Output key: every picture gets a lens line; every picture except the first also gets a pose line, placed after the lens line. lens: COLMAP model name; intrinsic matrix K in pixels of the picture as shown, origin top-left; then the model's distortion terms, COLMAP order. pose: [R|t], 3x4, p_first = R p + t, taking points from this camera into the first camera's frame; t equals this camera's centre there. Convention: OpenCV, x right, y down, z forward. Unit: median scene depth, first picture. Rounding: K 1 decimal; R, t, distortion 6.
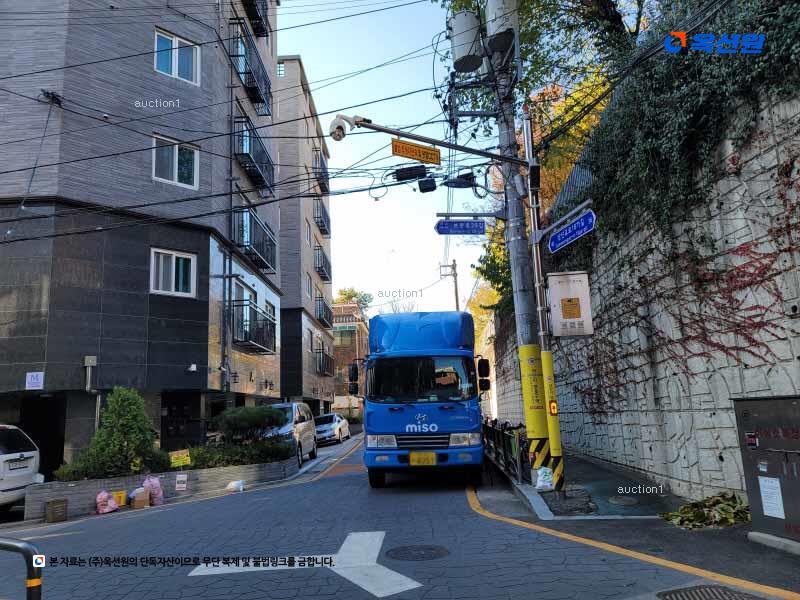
lens RADIAL K [[581.1, 0, 399.5], [0, 581.1, 300.7], [0, 0, 1]] dist [0.061106, -0.011863]
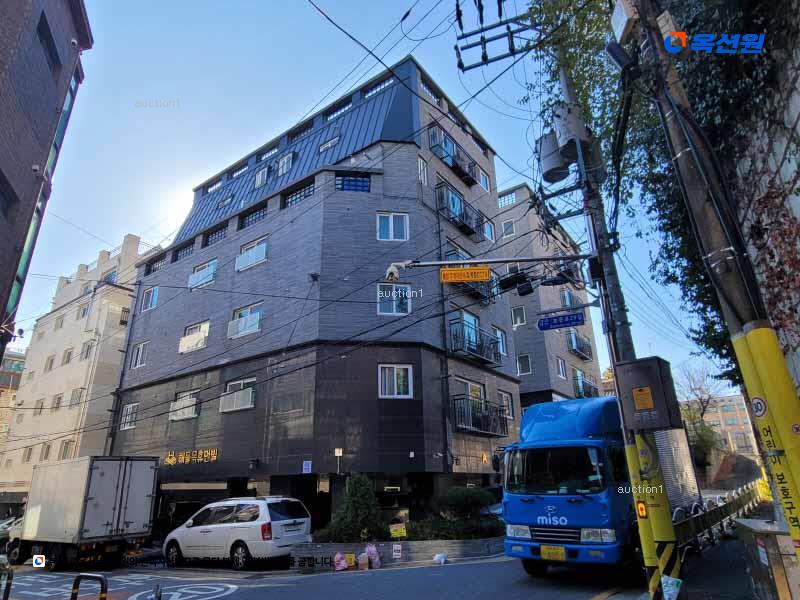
lens RADIAL K [[485.4, 0, 399.1], [0, 485.4, 297.0], [0, 0, 1]] dist [-0.005468, -0.000720]
pose [[0.824032, -0.186921, -0.534819, 0.301746], [0.095735, 0.976371, -0.193740, -0.023345], [0.558396, 0.108447, 0.822456, 0.089343]]
